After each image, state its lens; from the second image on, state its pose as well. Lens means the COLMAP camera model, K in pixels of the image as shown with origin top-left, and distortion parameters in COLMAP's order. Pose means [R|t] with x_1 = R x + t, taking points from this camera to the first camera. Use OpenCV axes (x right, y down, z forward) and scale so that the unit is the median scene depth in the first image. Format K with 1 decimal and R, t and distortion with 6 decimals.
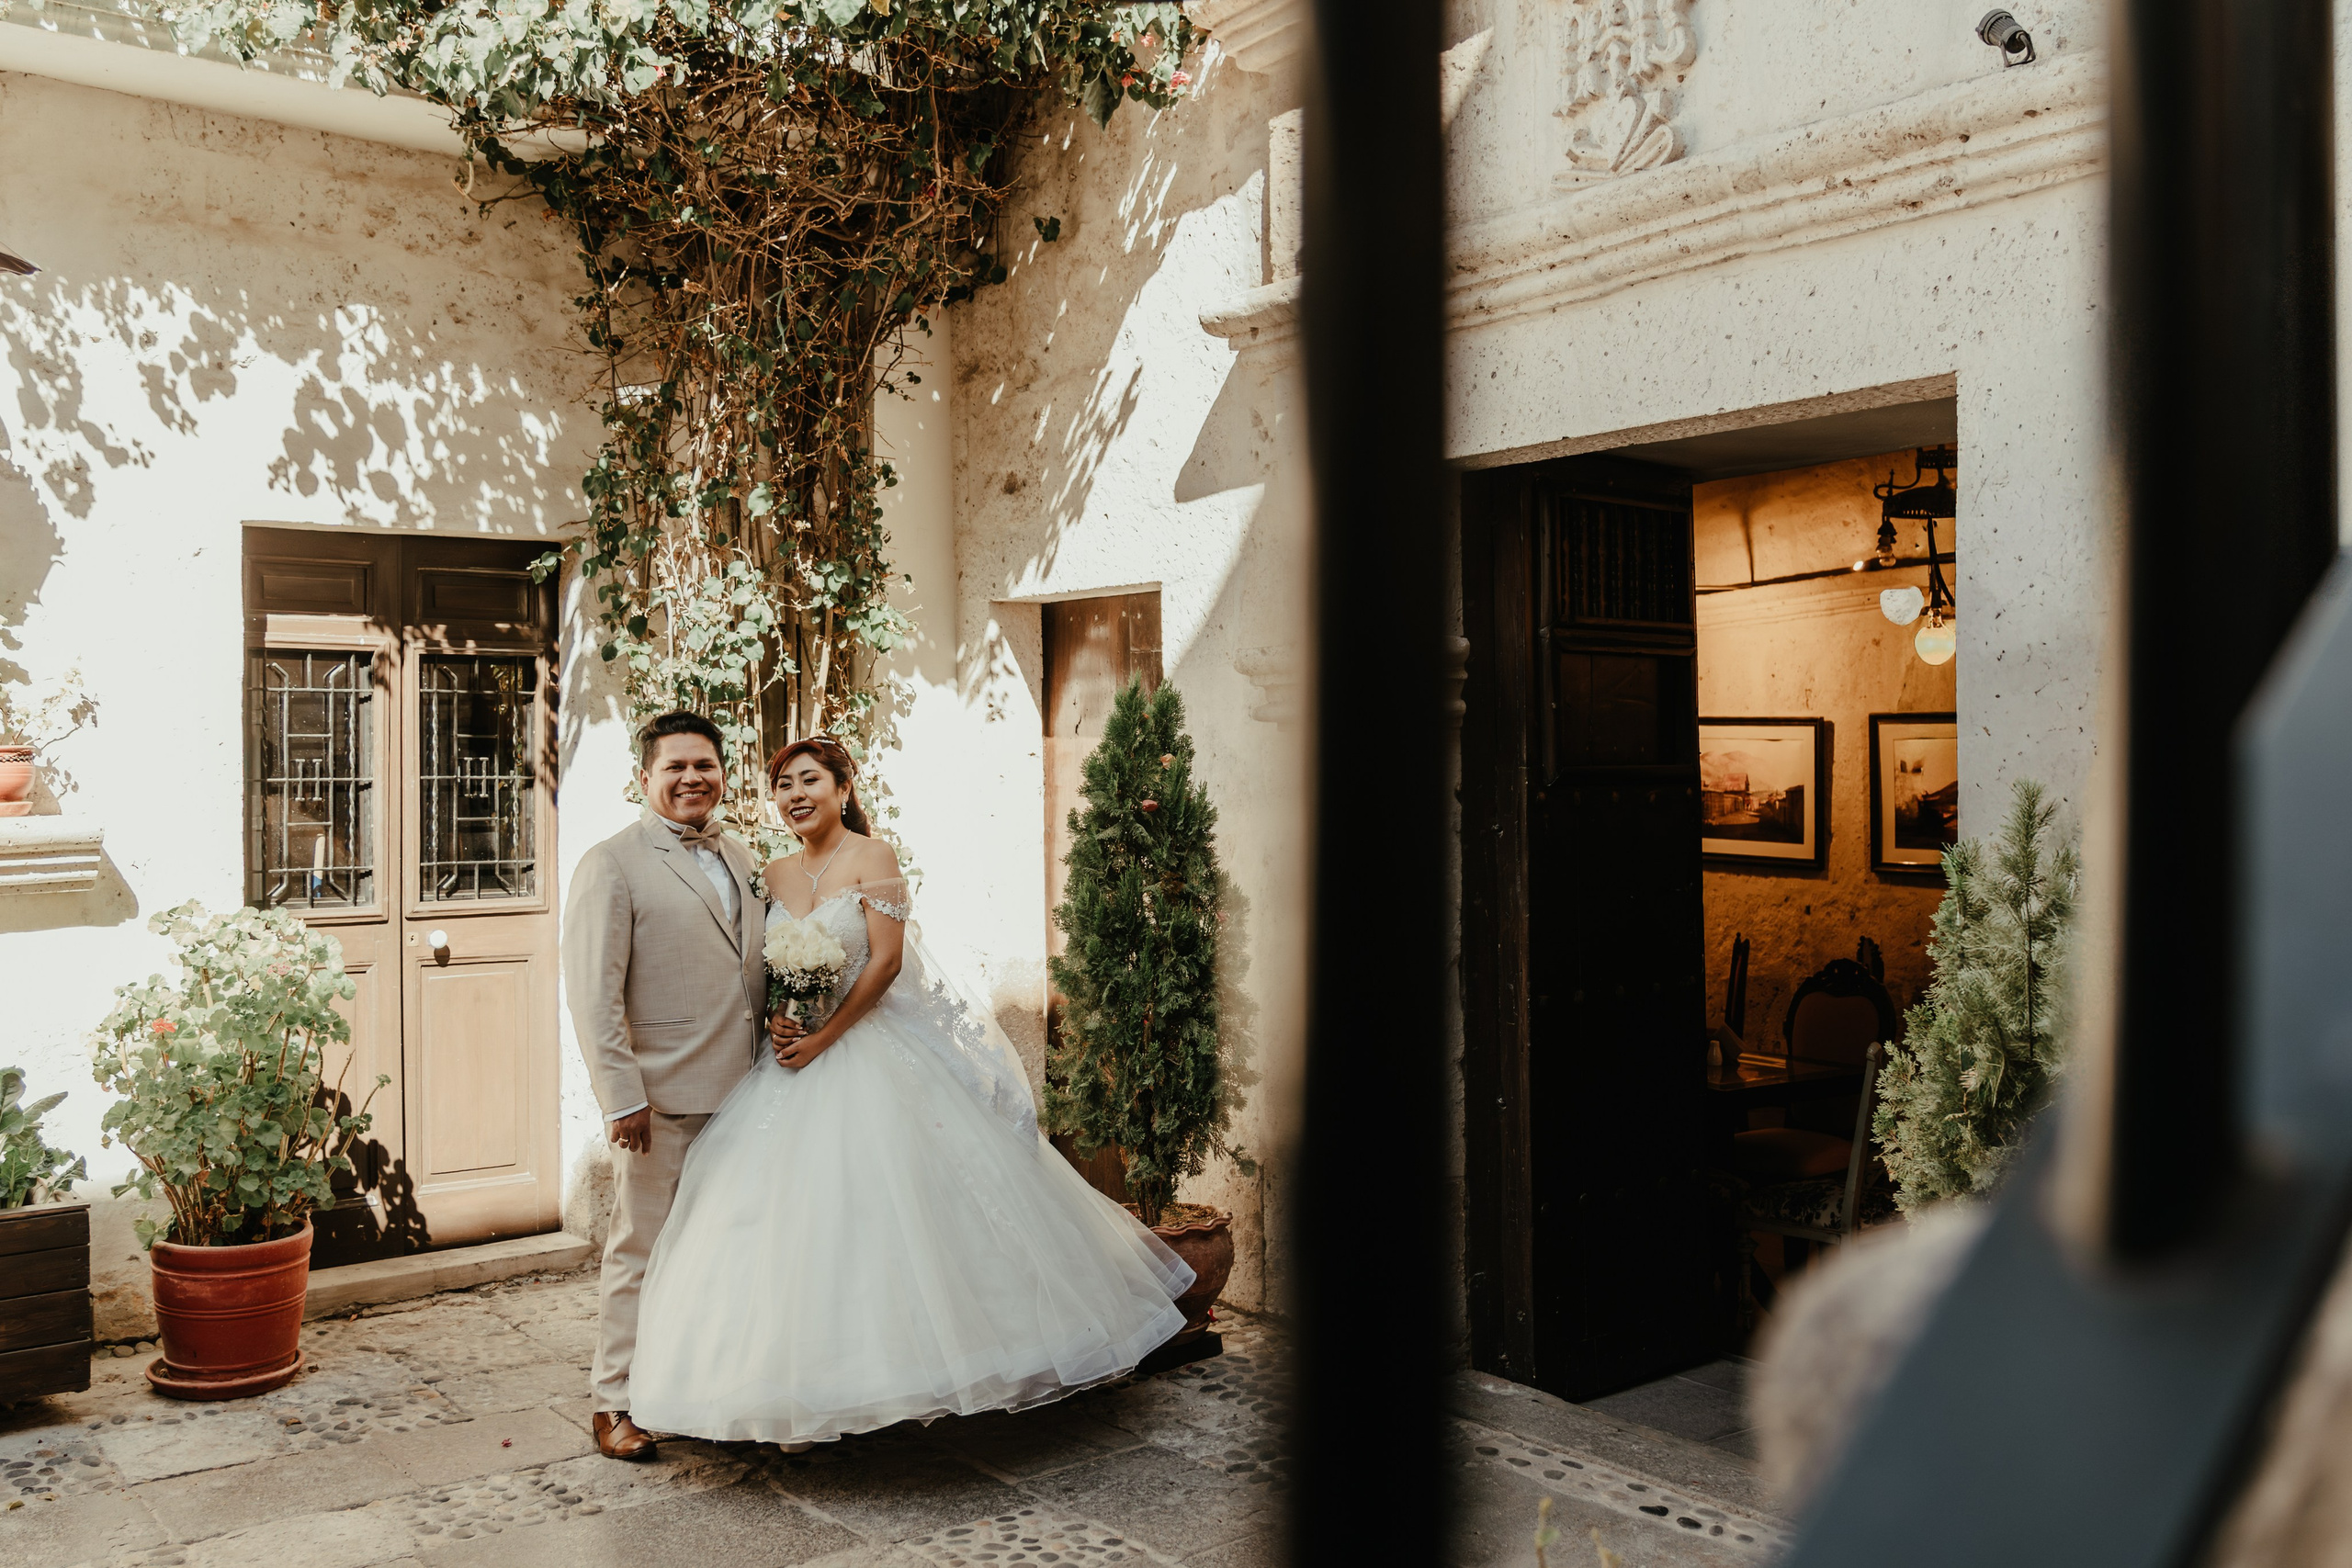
lens RADIAL K [[2060.9, 0, 1085.4], [0, 2060.9, 773.5], [0, 0, 1]] dist [-0.061563, 0.008061]
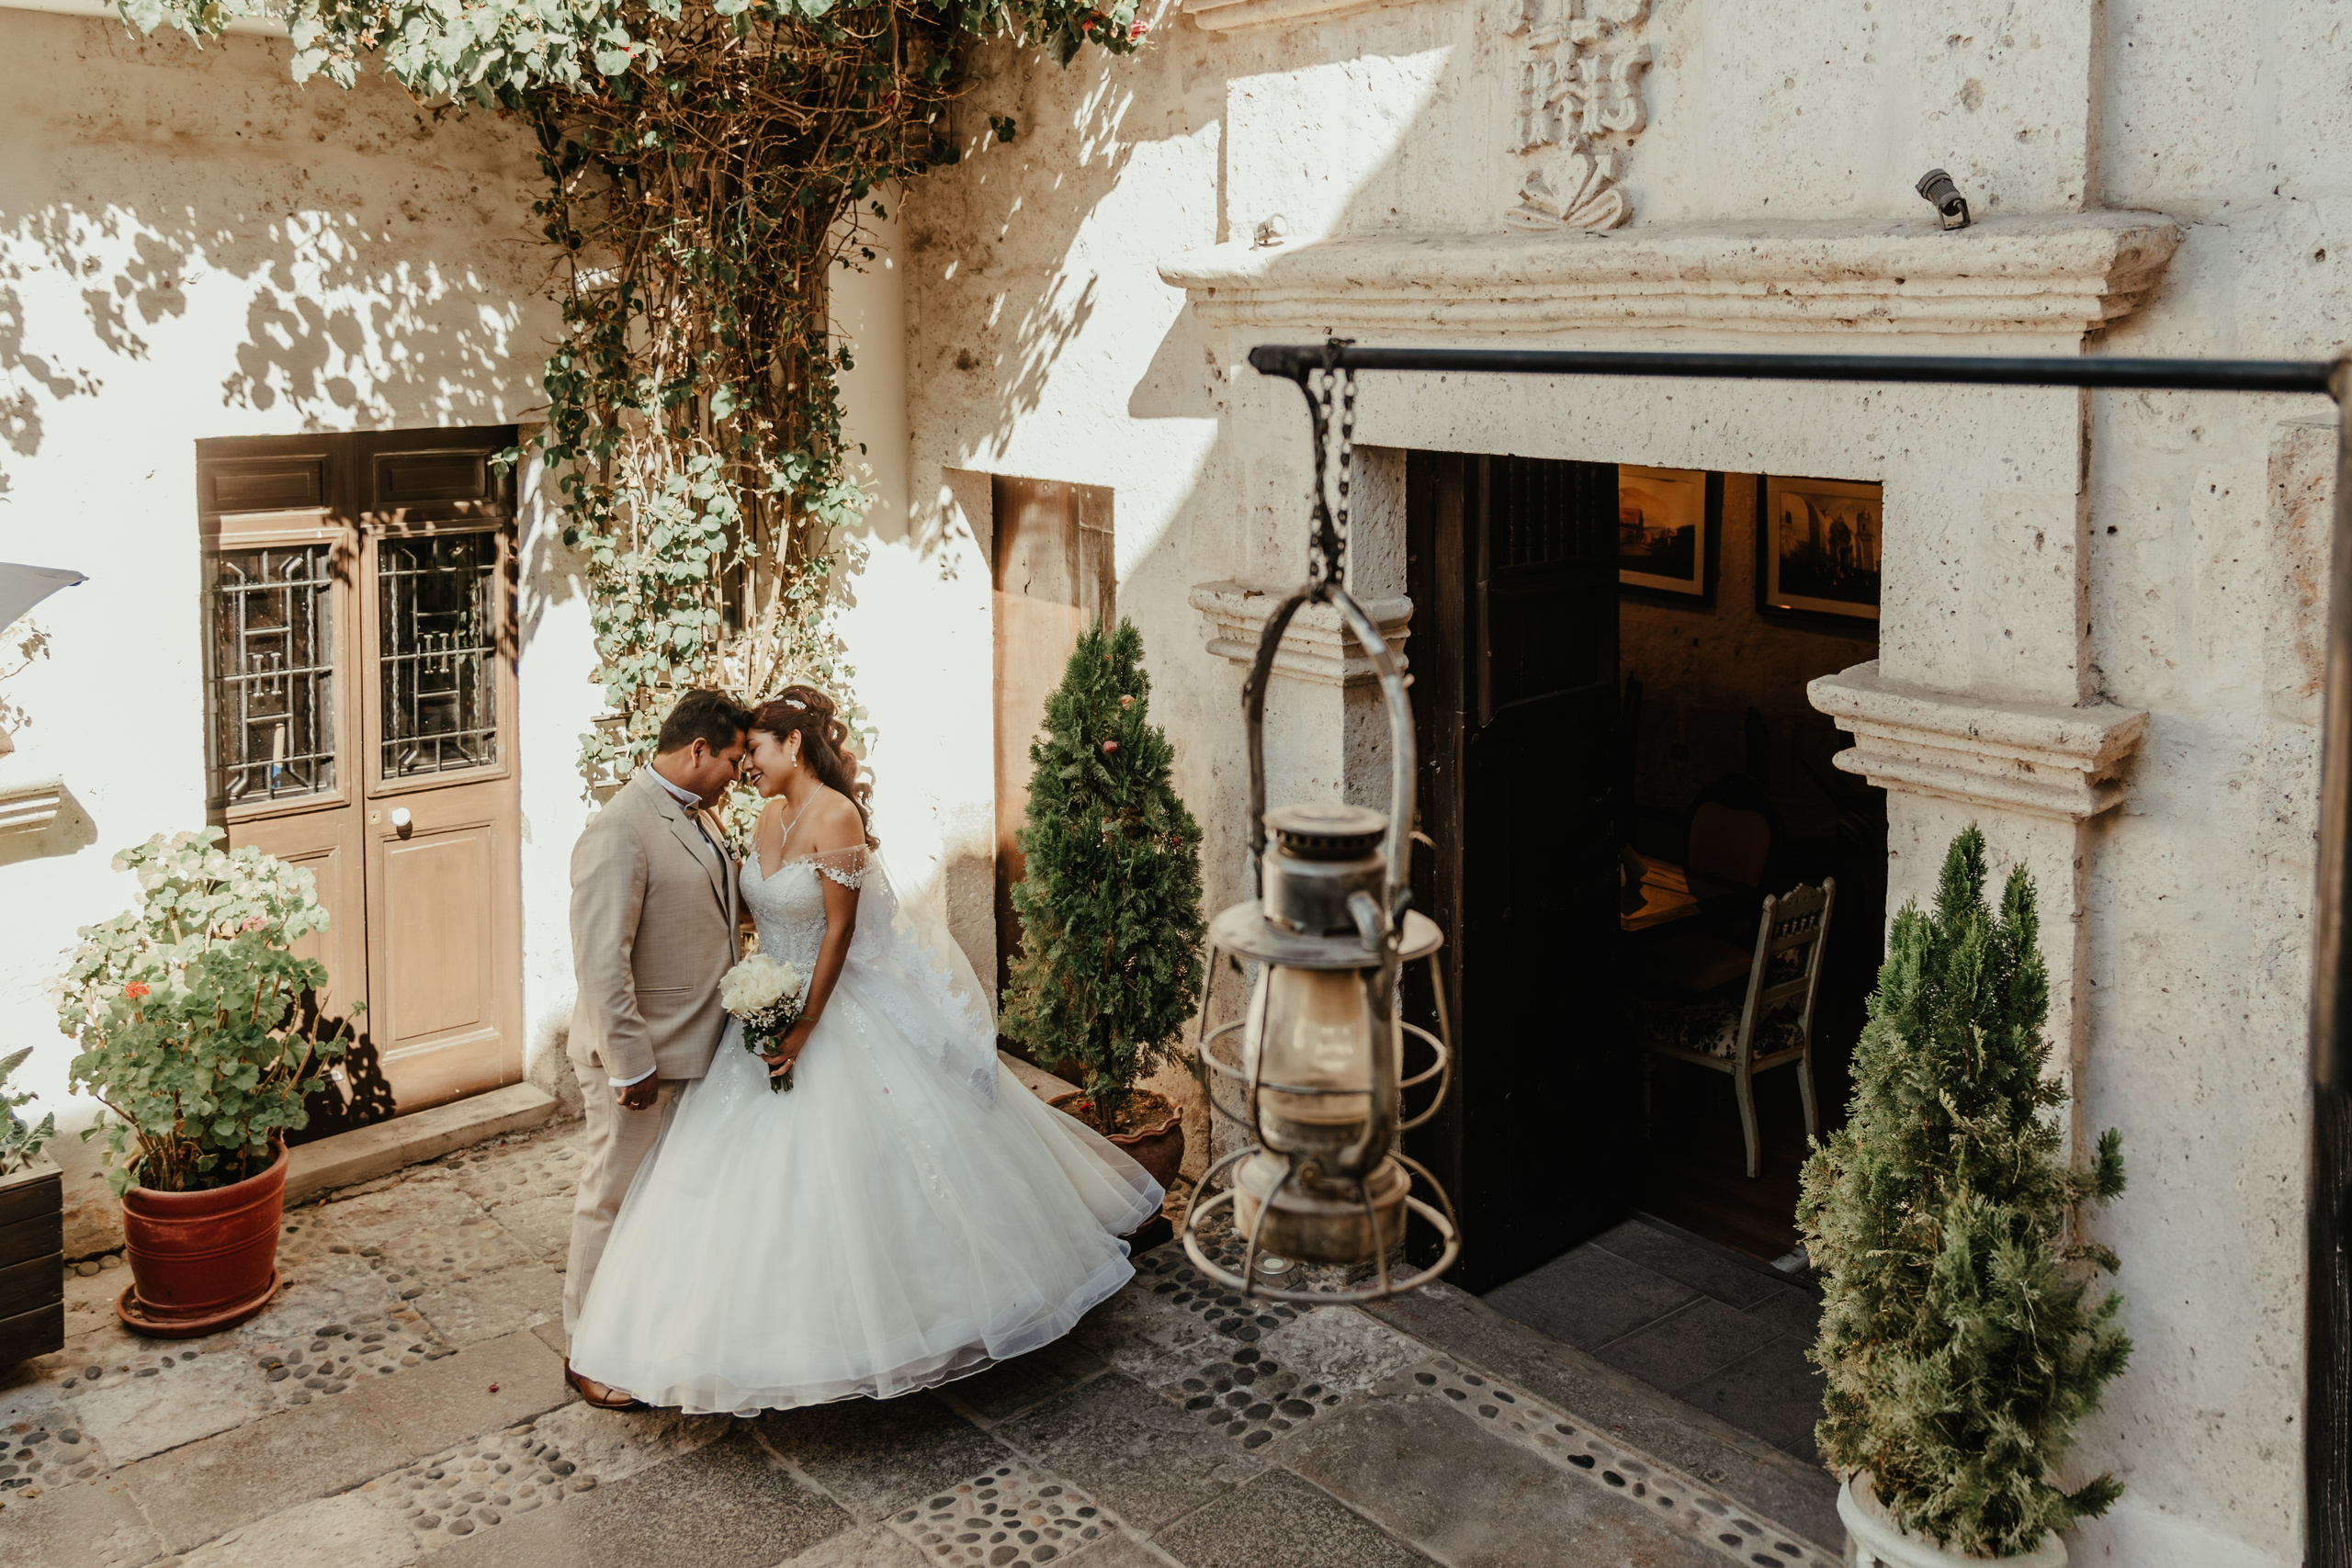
lens RADIAL K [[1984.5, 0, 1178.5], [0, 1984.5, 580.9], [0, 0, 1]] dist [-0.003534, 0.004118]
pose [[0.996230, 0.001108, 0.086747, -0.018878], [-0.006200, 0.998270, 0.058461, -0.110521], [-0.086532, -0.058779, 0.994514, -0.009011]]
